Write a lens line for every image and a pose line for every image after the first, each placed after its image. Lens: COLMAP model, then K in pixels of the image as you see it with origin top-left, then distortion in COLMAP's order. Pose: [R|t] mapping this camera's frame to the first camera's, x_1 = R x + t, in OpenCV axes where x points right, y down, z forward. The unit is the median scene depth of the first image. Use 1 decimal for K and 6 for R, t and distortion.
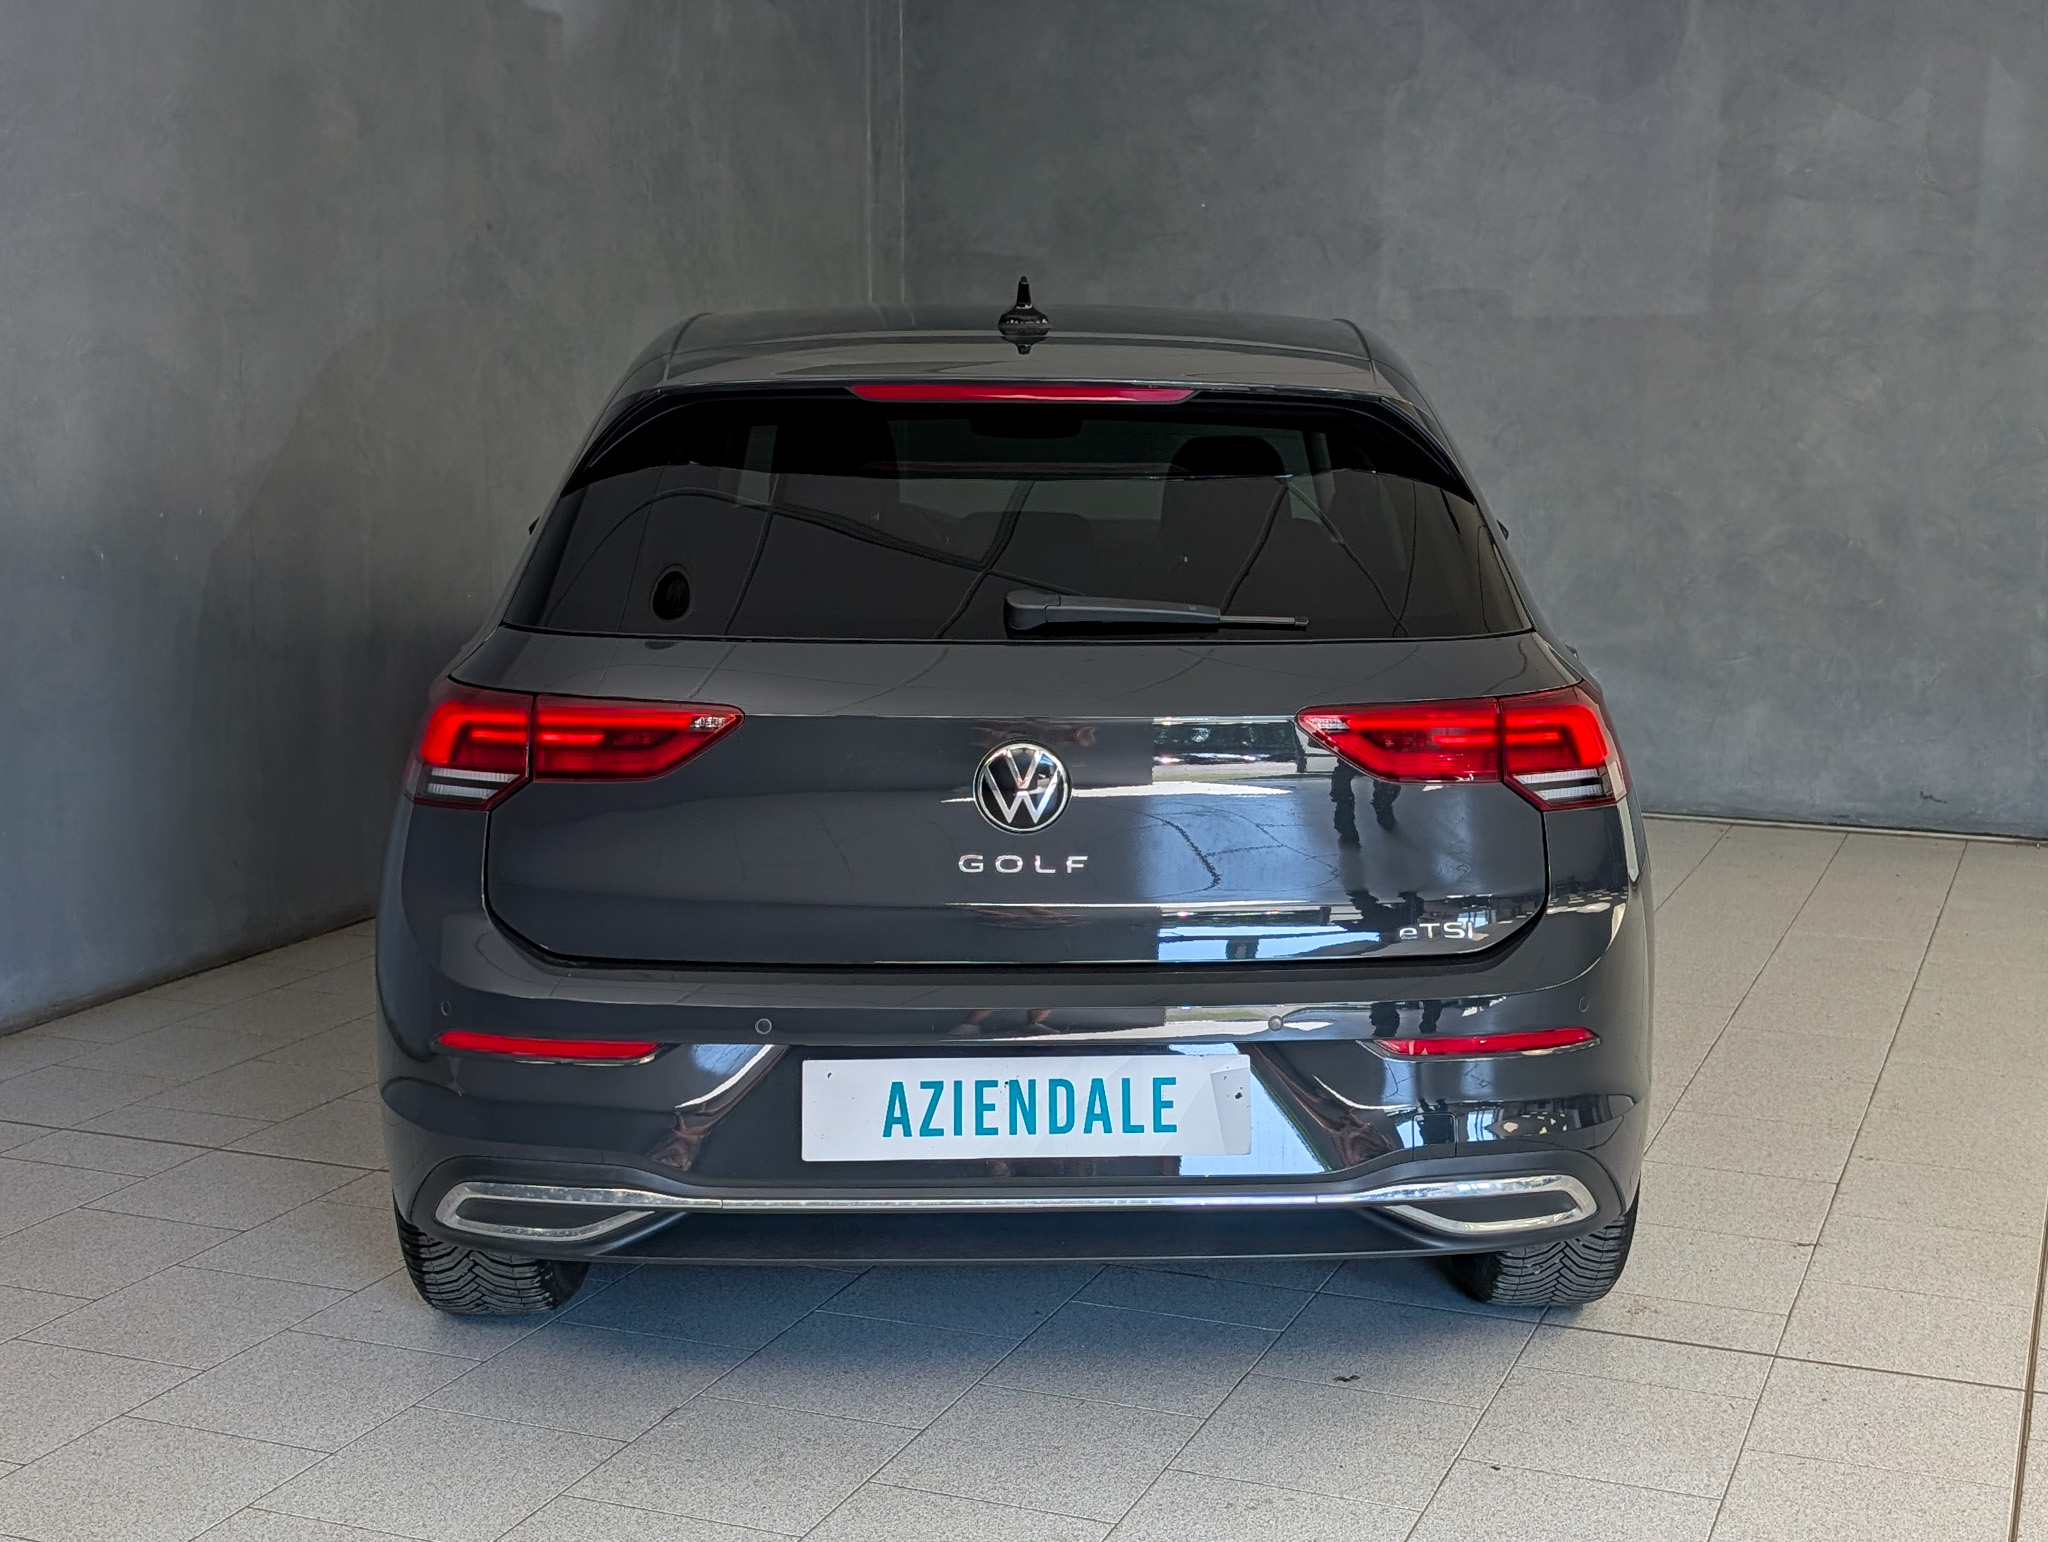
lens RADIAL K [[1519.7, 0, 1024.0], [0, 1519.7, 771.0], [0, 0, 1]] dist [0.077096, -0.082871]
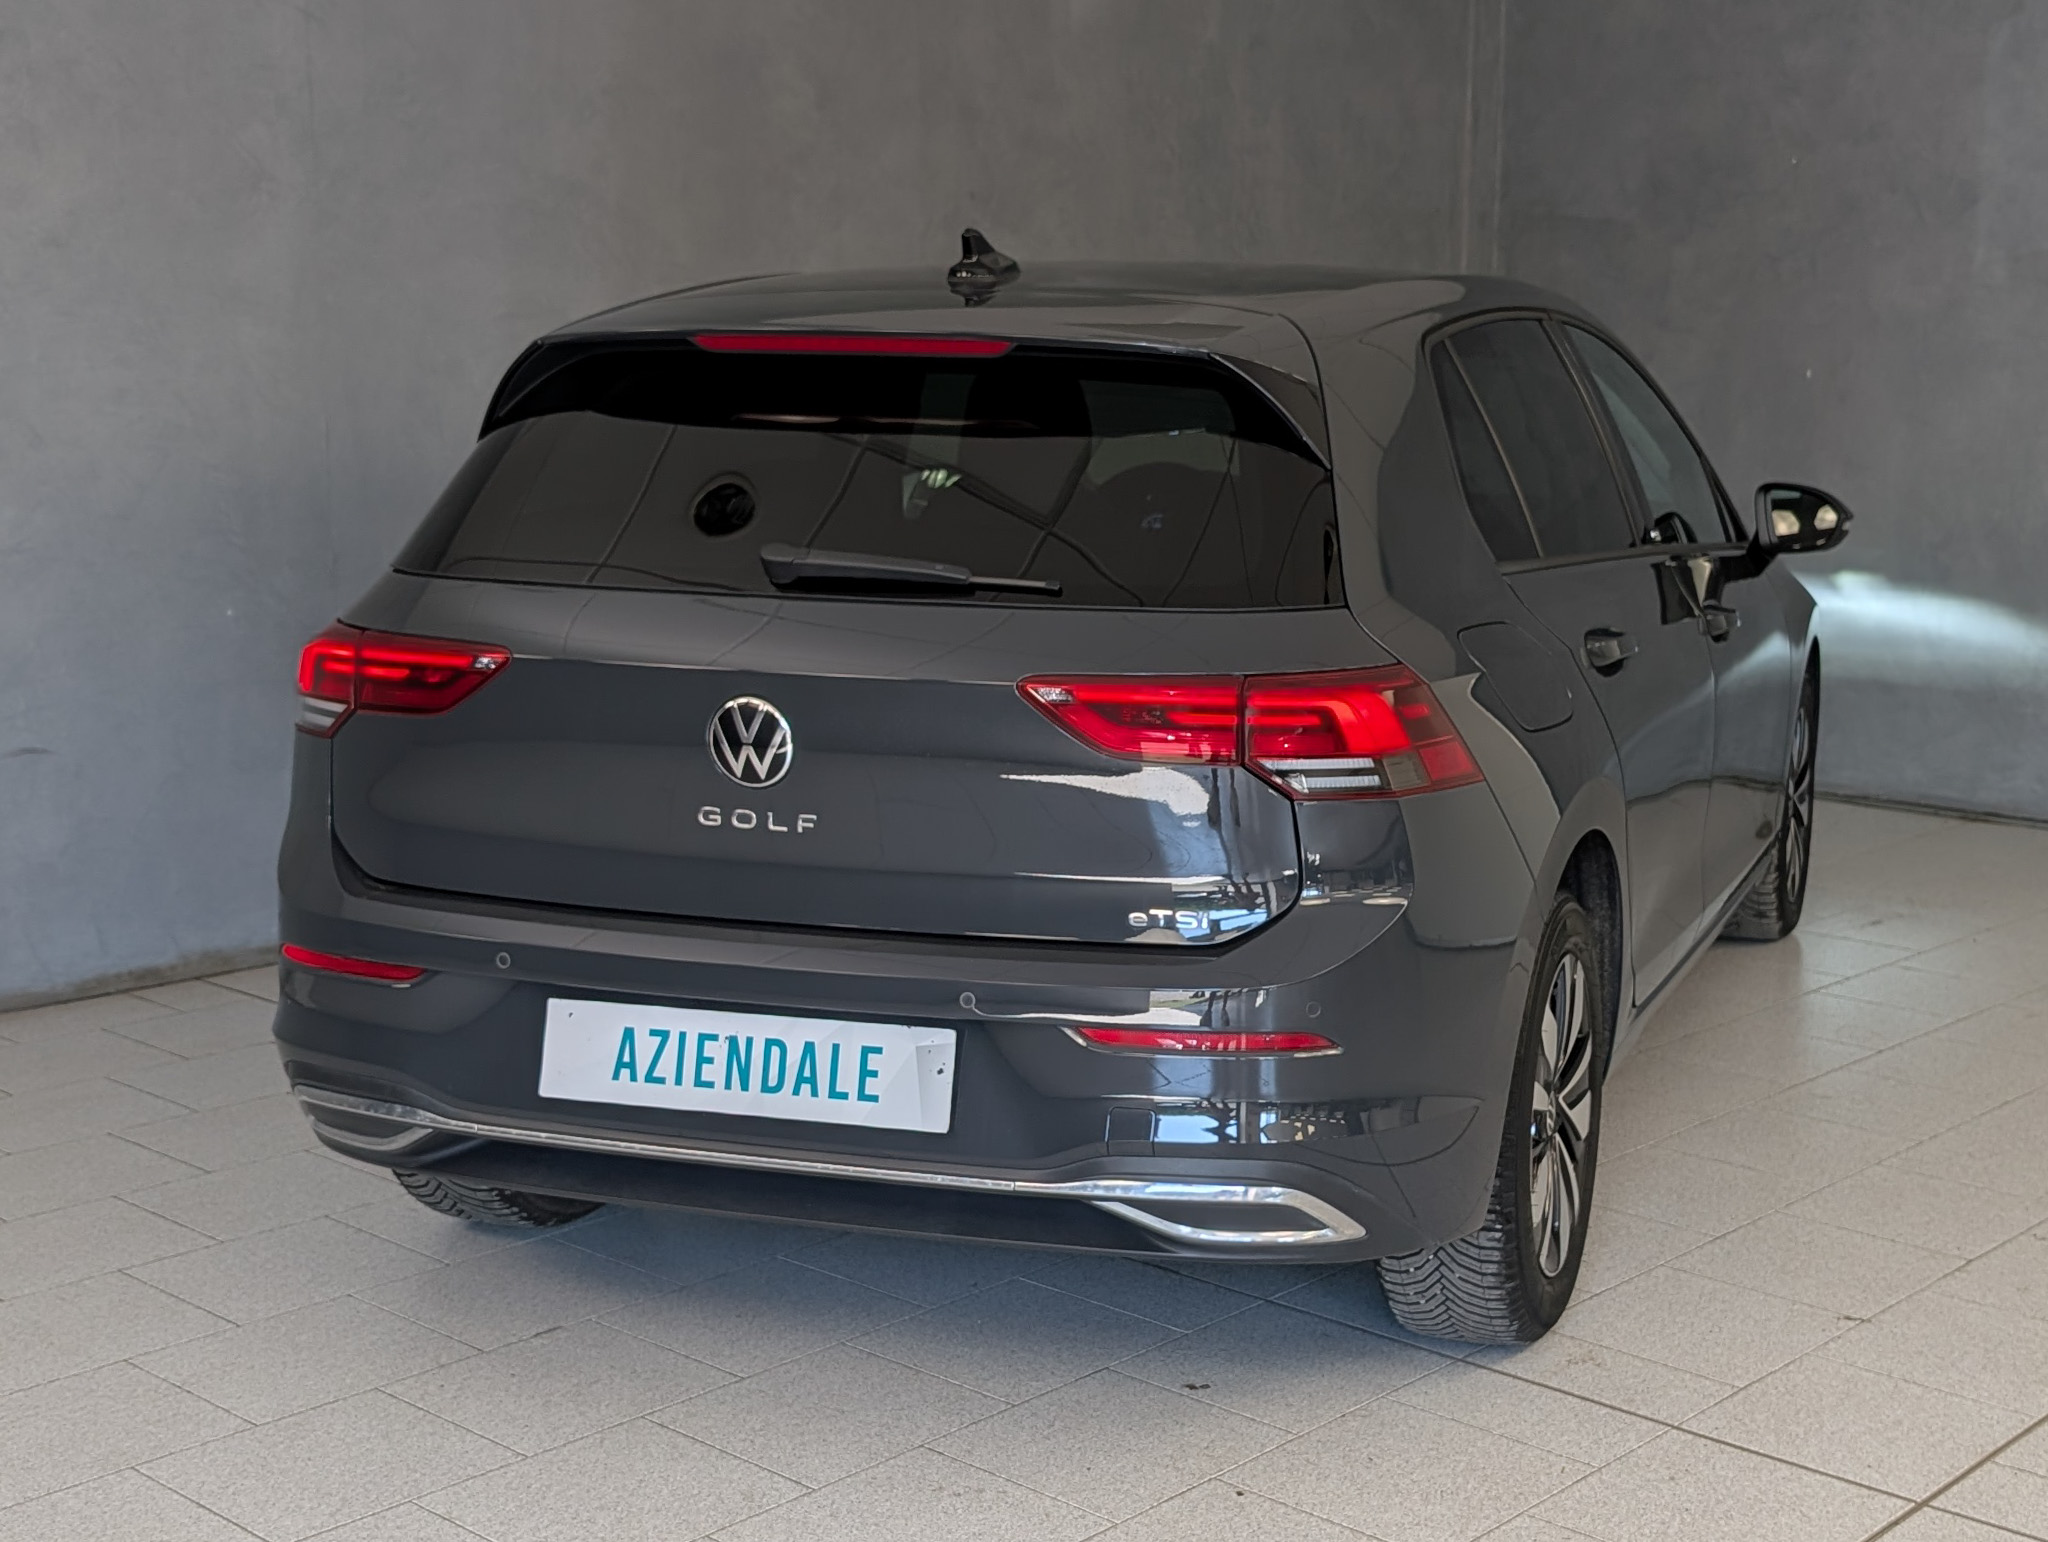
lens RADIAL K [[1563.0, 0, 1121.5], [0, 1563.0, 767.9], [0, 0, 1]] dist [0.046780, -0.037537]
pose [[0.978351, 0.058628, -0.198477, 0.431568], [-0.055978, 0.998252, 0.018941, -0.005242], [0.199240, -0.007421, 0.979923, 0.047911]]
